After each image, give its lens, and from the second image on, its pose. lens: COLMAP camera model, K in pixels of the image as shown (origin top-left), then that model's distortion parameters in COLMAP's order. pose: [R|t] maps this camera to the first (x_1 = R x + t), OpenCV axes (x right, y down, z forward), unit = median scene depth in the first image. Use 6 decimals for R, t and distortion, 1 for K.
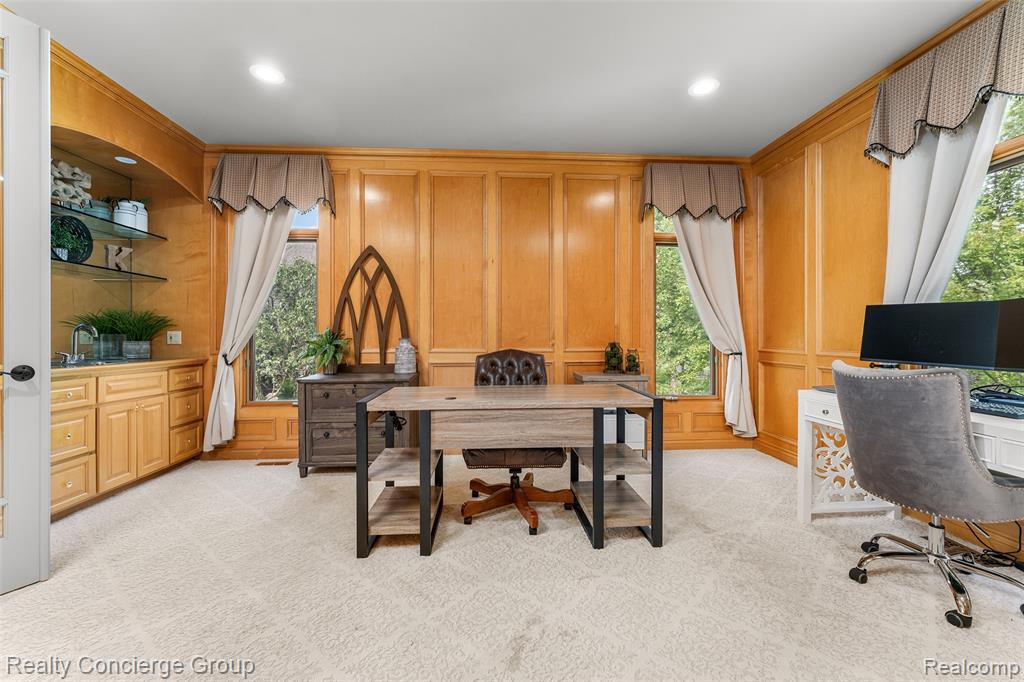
lens RADIAL K [[409.0, 0, 512.3], [0, 409.0, 337.5], [0, 0, 1]] dist [-0.006584, -0.000060]
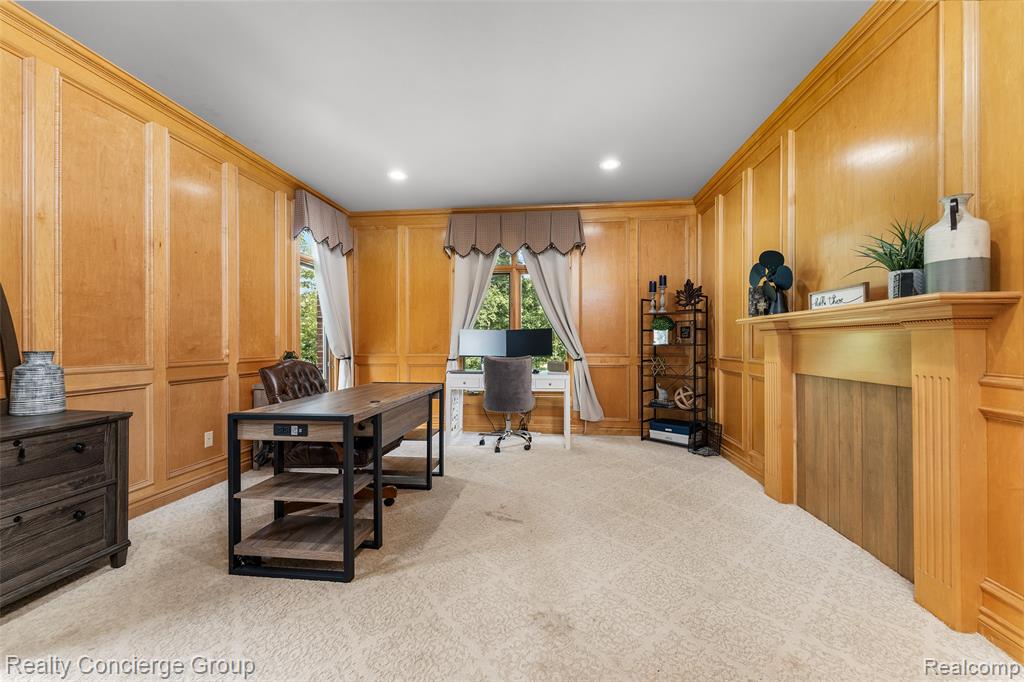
lens RADIAL K [[409.0, 0, 512.3], [0, 409.0, 337.5], [0, 0, 1]] dist [-0.006584, -0.000060]
pose [[0.183159, 0.013093, 0.982996, -0.656594], [0.009282, 0.999844, -0.015047, -0.002424], [-0.983040, 0.011881, 0.183008, 0.241072]]
